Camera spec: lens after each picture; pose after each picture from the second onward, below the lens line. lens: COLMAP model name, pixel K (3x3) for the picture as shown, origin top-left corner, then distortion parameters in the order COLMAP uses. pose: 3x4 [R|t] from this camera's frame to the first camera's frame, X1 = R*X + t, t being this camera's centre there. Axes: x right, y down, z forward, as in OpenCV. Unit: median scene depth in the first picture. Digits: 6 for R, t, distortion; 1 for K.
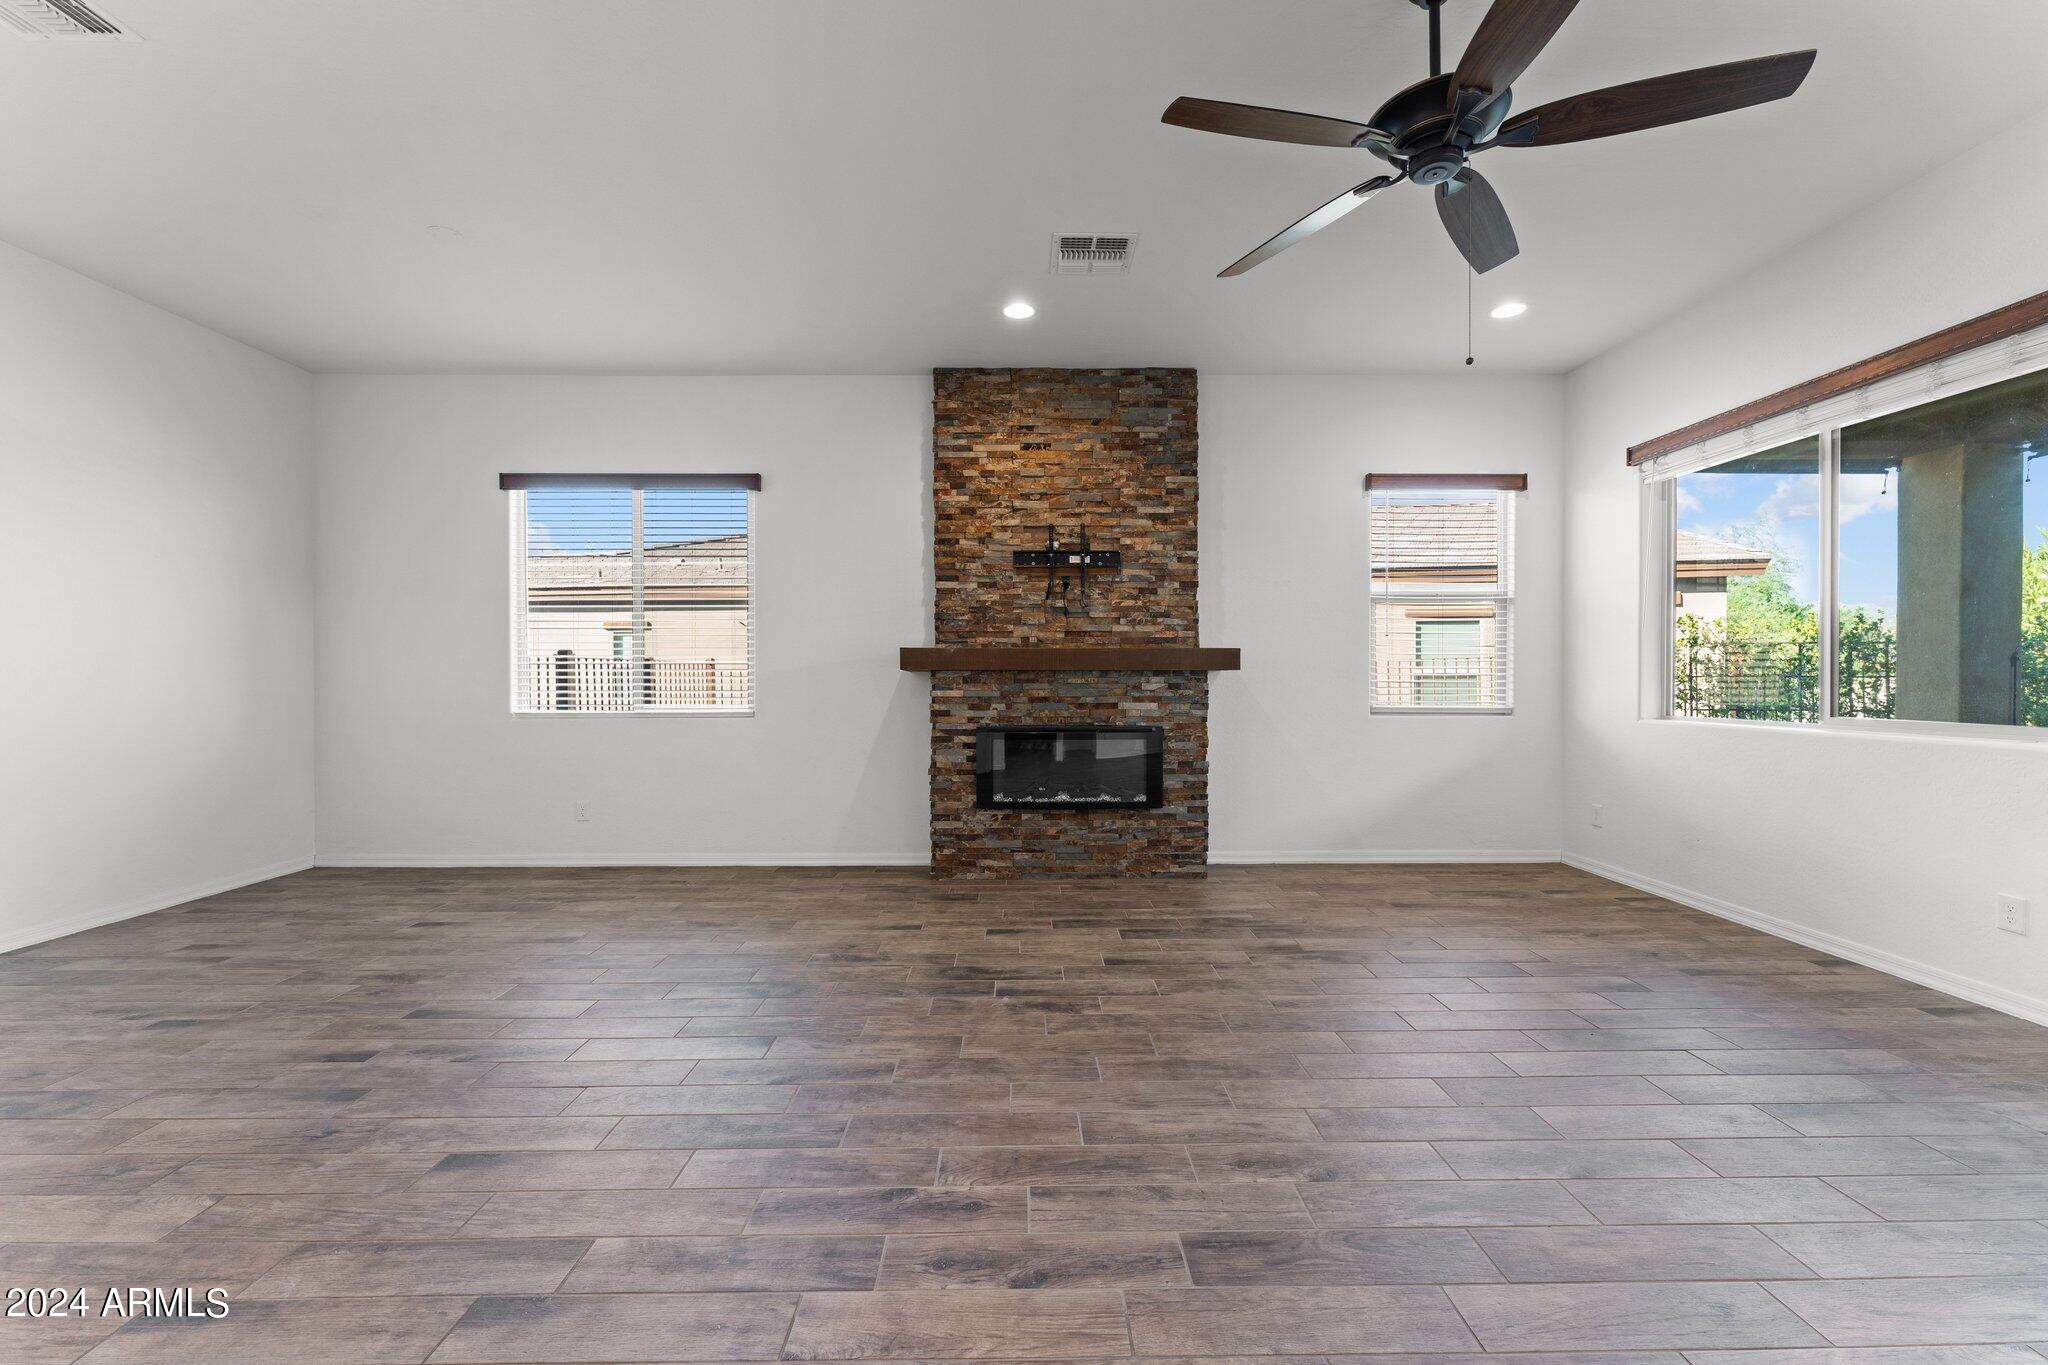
lens RADIAL K [[813.2, 0, 1023.9], [0, 813.2, 684.6], [0, 0, 1]] dist [-0.002389, -0.000056]
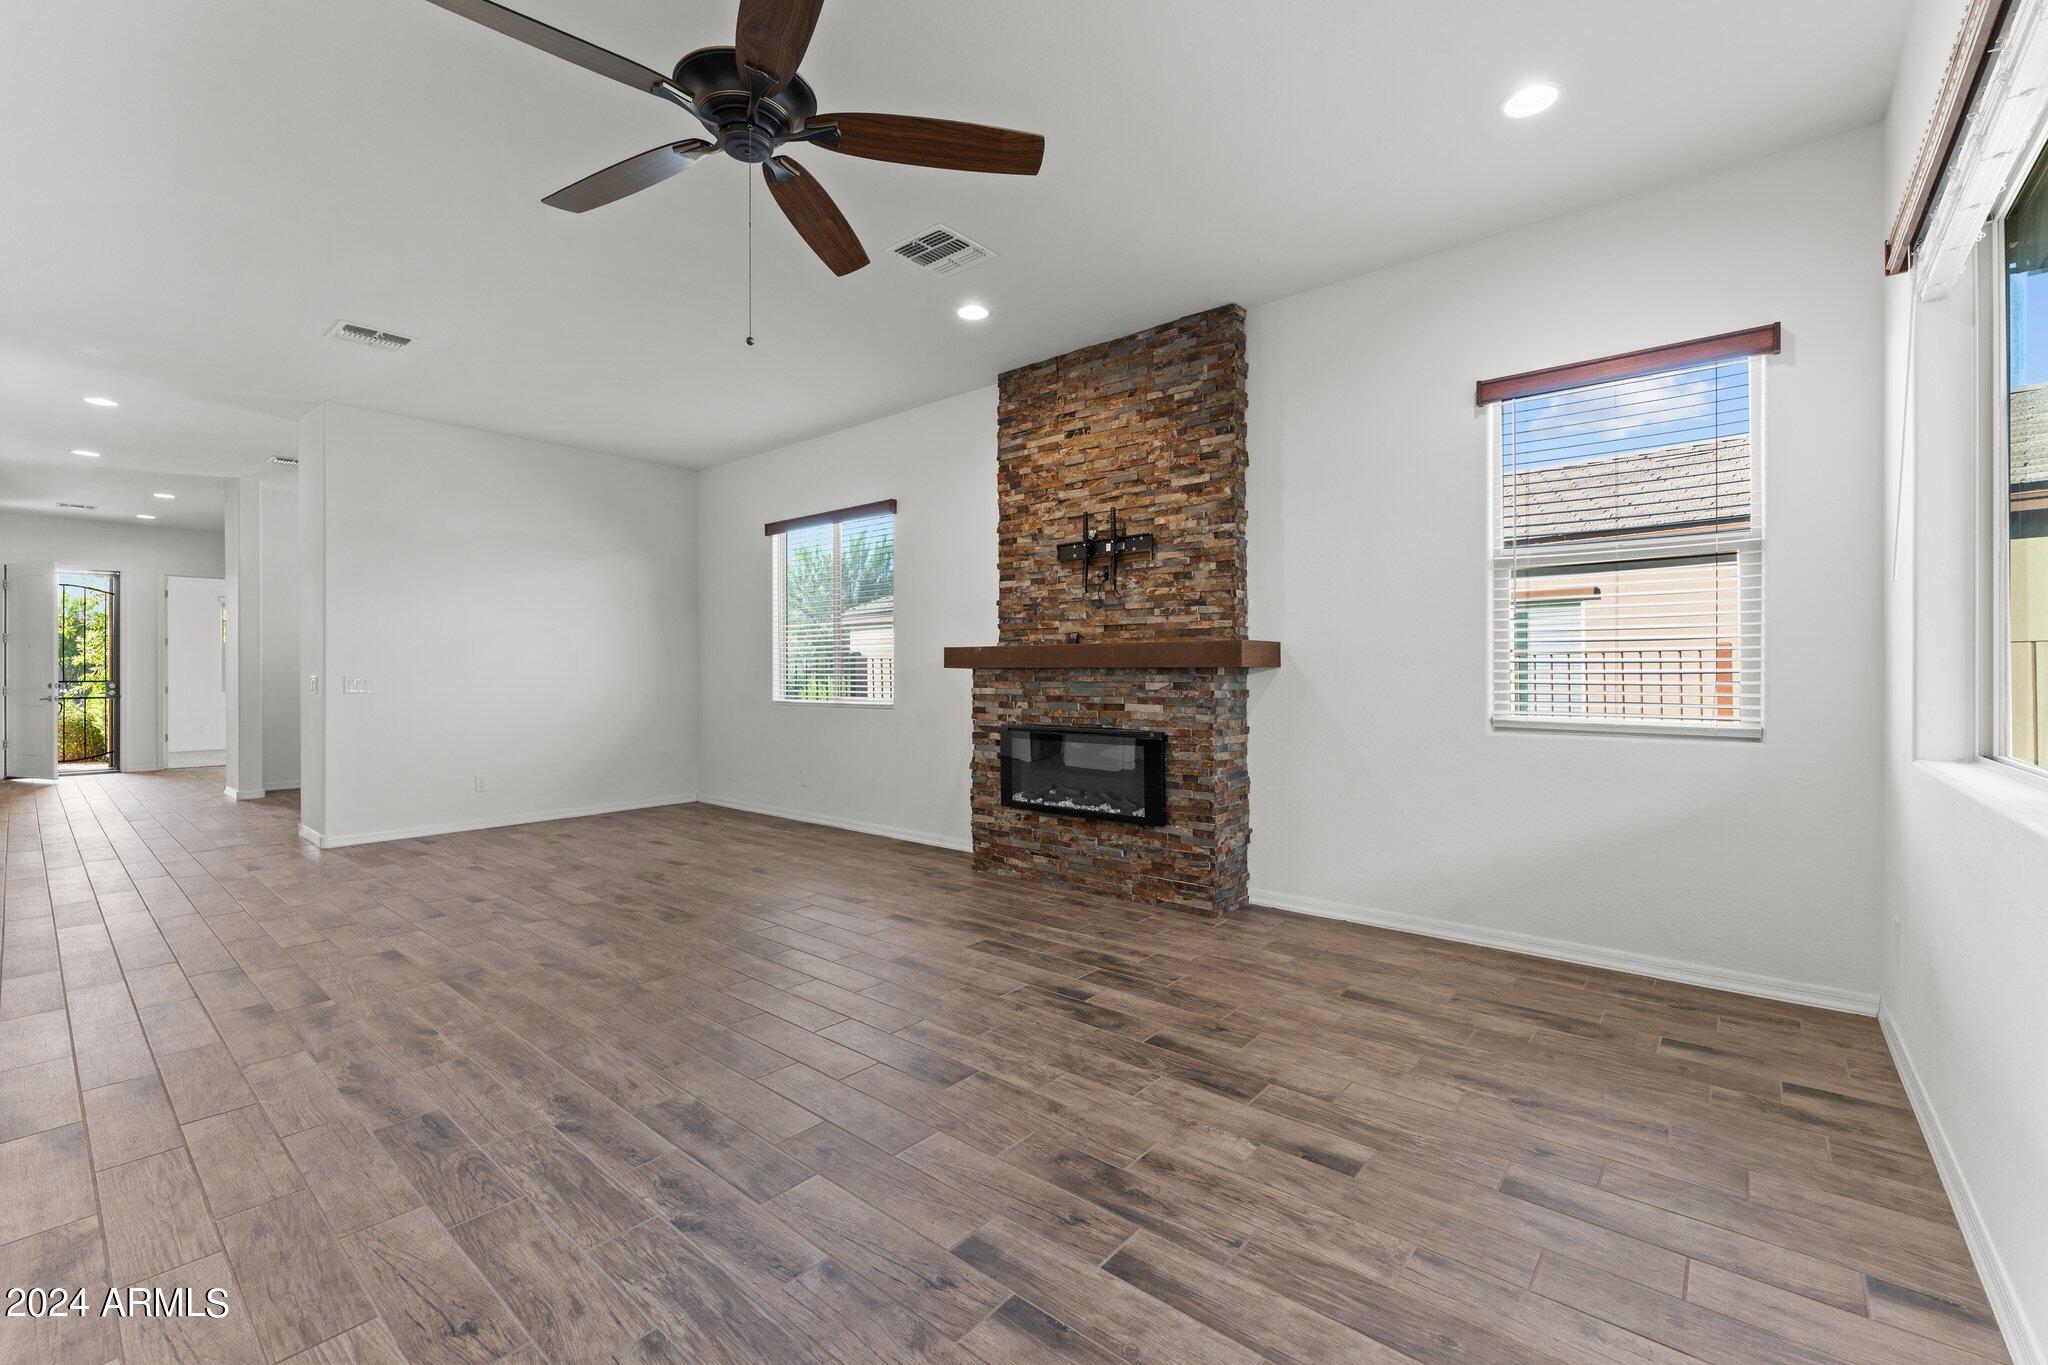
lens RADIAL K [[858.5, 0, 1021.0], [0, 858.5, 674.3], [0, 0, 1]] dist [-0.005735, -0.000183]
pose [[0.757390, 0.001410, -0.652961, 0.647100], [-0.006297, 0.999967, -0.005146, -0.004722], [0.652932, 0.008010, 0.757374, 0.208274]]
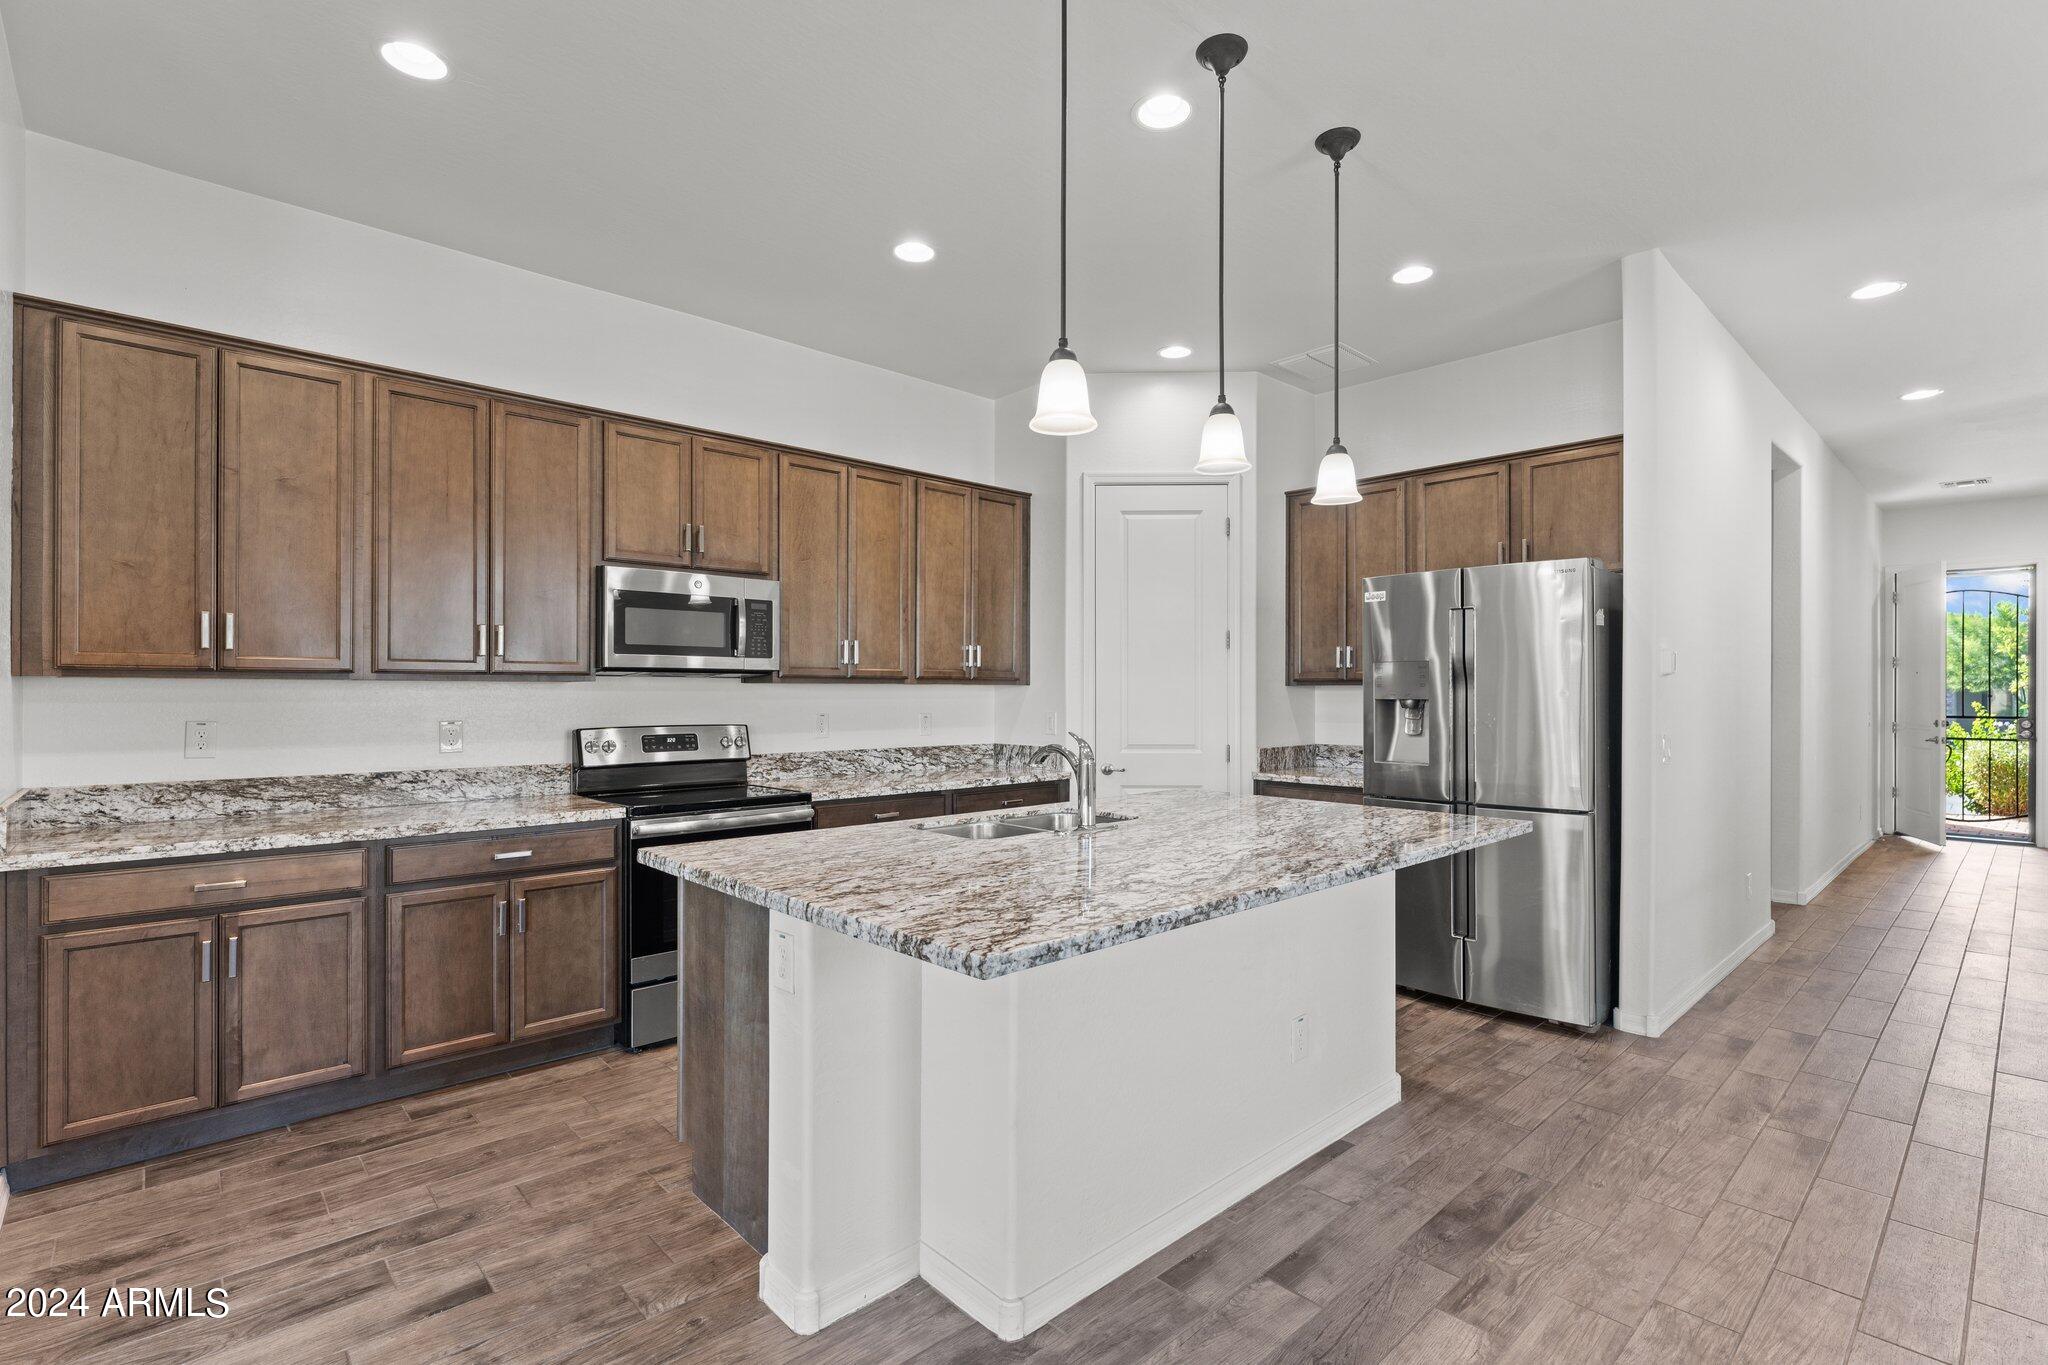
lens RADIAL K [[947.5, 0, 1021.3], [0, 947.5, 672.0], [0, 0, 1]] dist [0.002873, -0.000029]
pose [[-0.739851, -0.014431, -0.672616, -0.040373], [-0.005813, 0.999870, -0.015059, -0.032236], [0.672745, -0.007231, -0.739839, 0.403728]]
